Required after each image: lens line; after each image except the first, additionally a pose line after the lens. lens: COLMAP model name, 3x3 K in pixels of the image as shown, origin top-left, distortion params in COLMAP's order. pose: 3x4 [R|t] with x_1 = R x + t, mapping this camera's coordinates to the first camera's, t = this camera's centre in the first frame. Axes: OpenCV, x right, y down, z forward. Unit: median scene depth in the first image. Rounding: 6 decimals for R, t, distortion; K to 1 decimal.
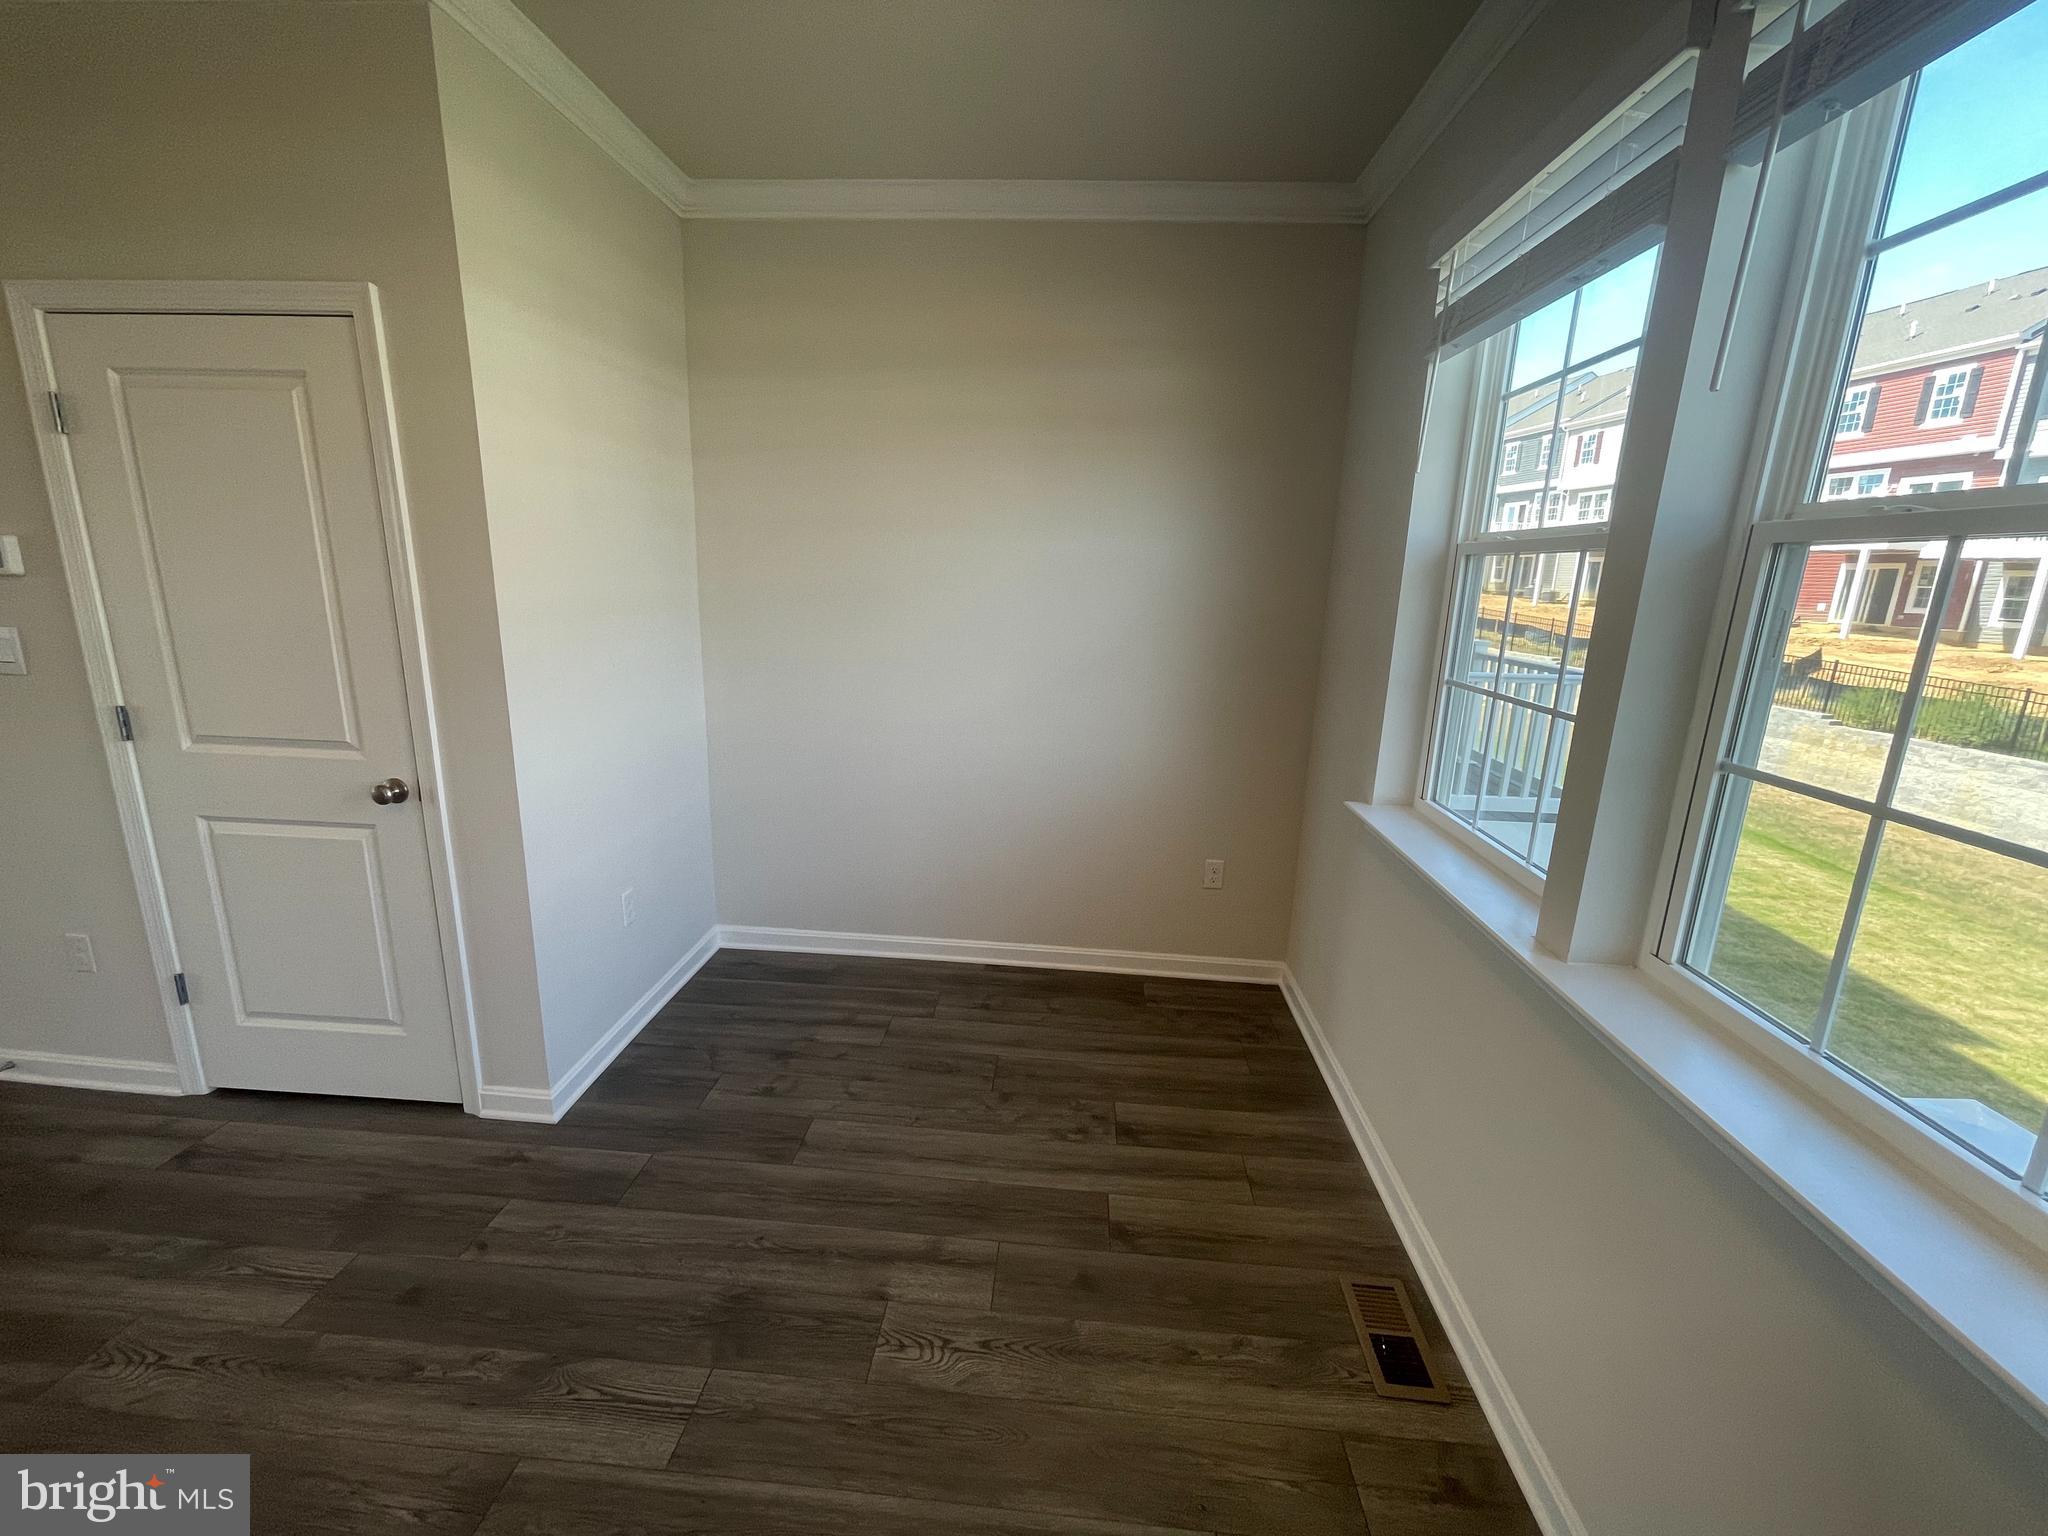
lens RADIAL K [[836.2, 0, 1019.3], [0, 836.2, 765.2], [0, 0, 1]] dist [-0.004946, 0.002178]
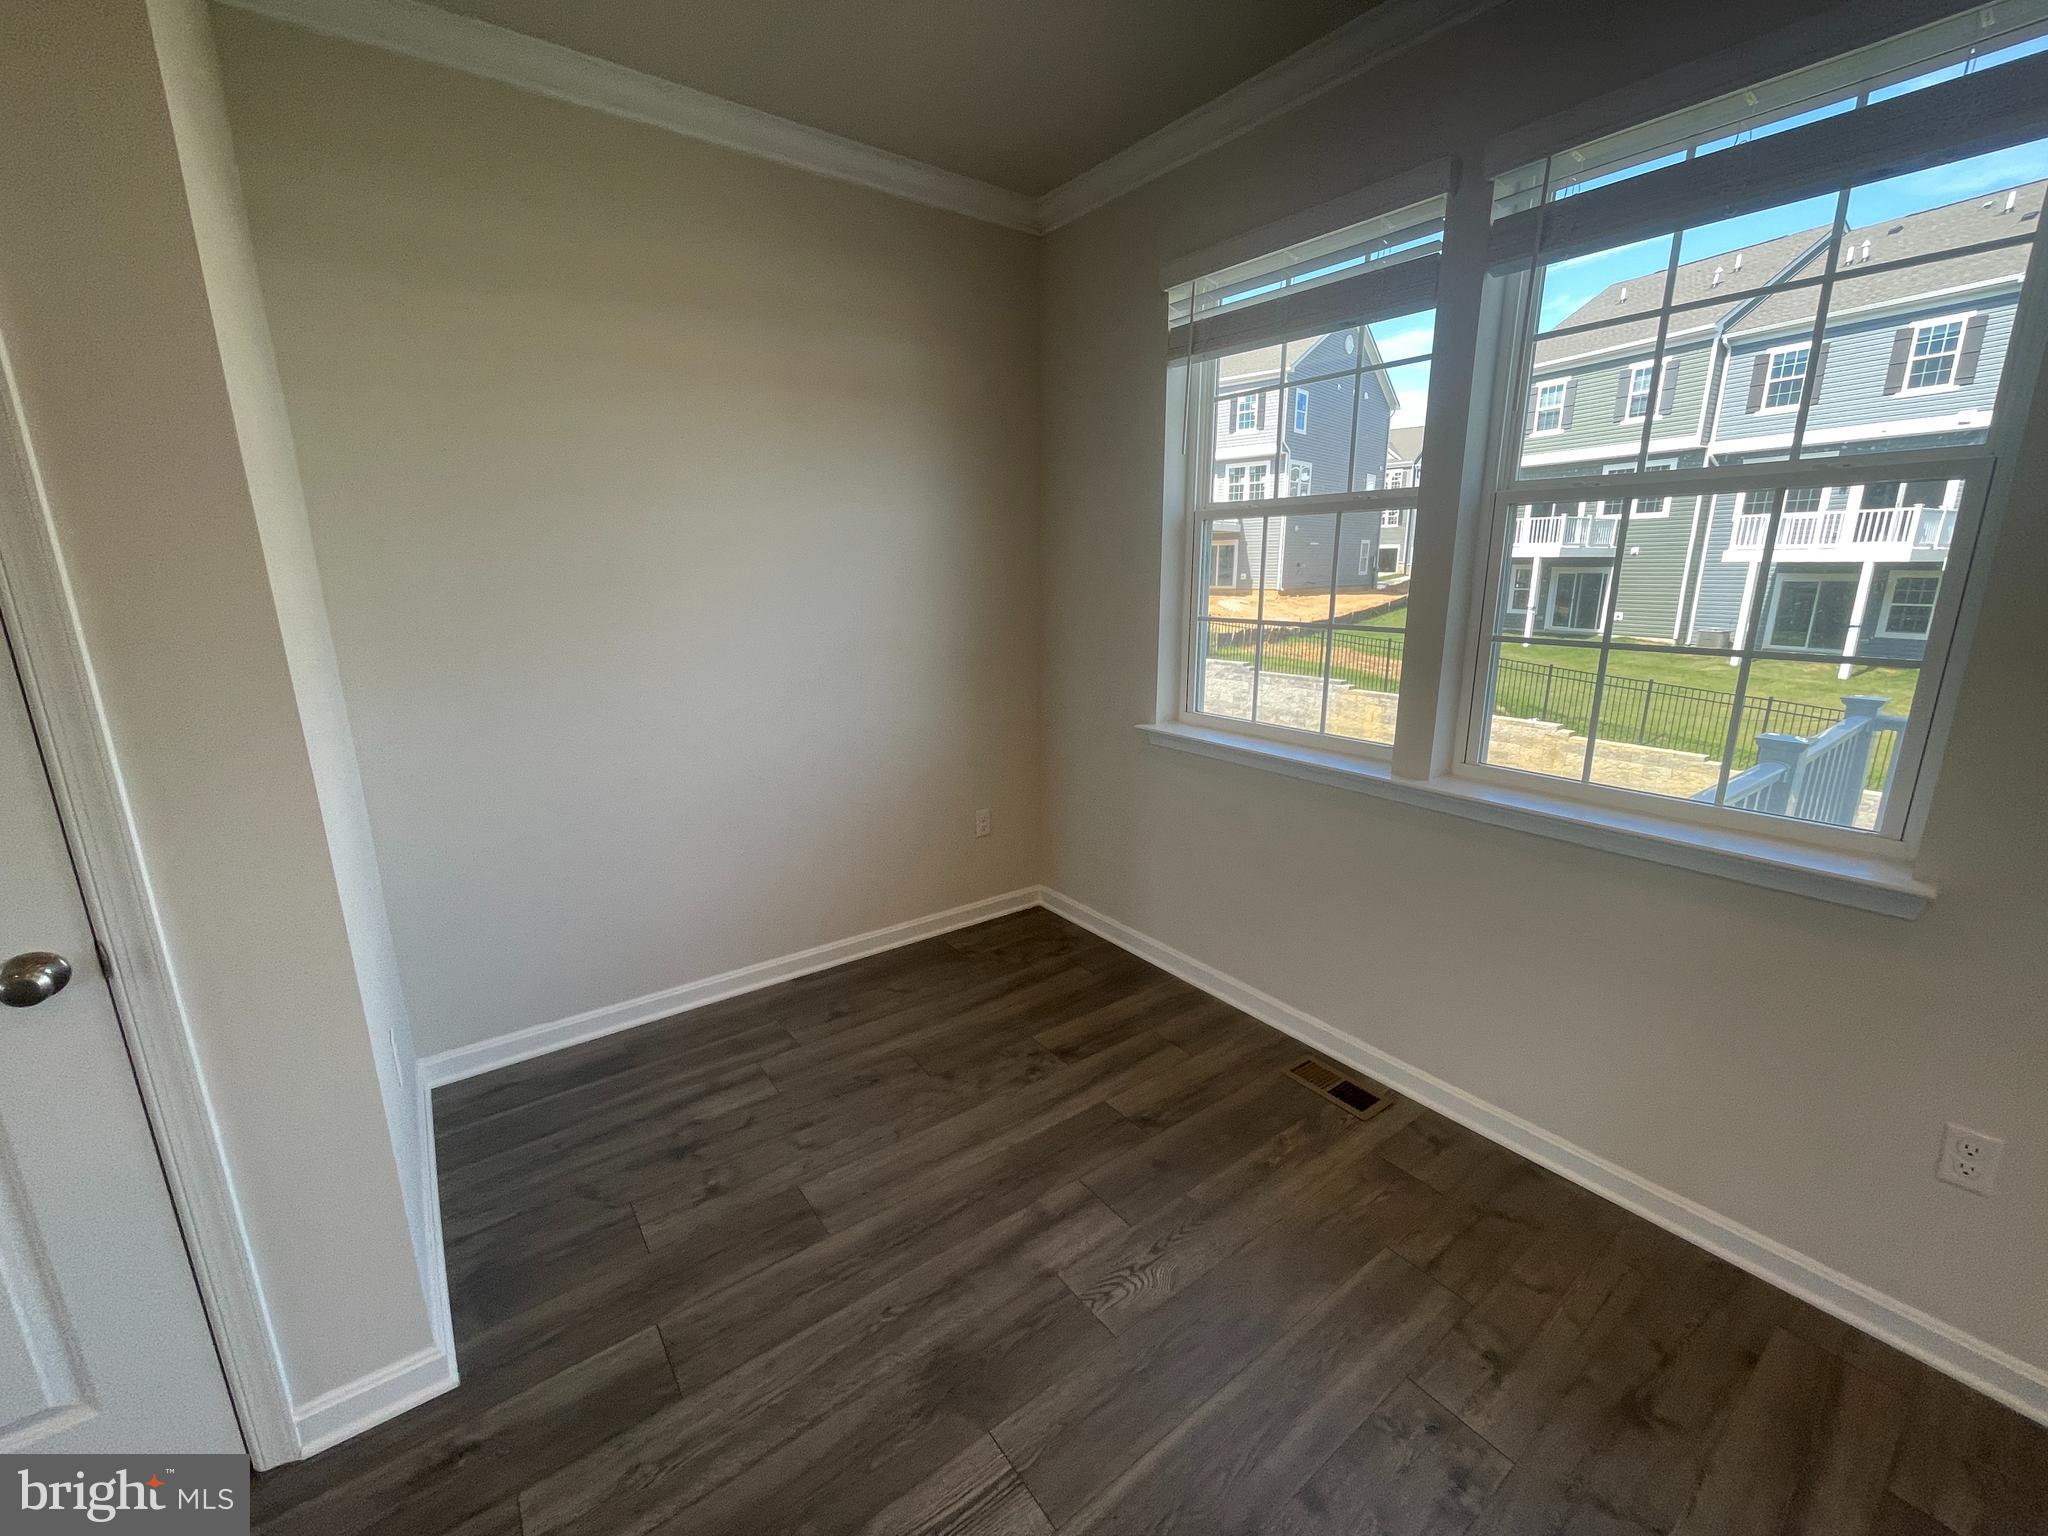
lens RADIAL K [[836.2, 0, 1024.3], [0, 836.2, 762.7], [0, 0, 1]] dist [-0.004946, 0.002178]
pose [[0.756773, -0.188595, 0.625880, -0.586846], [0.176560, 0.980862, 0.082076, -0.036841], [-0.629381, 0.048393, 0.775588, 0.189612]]
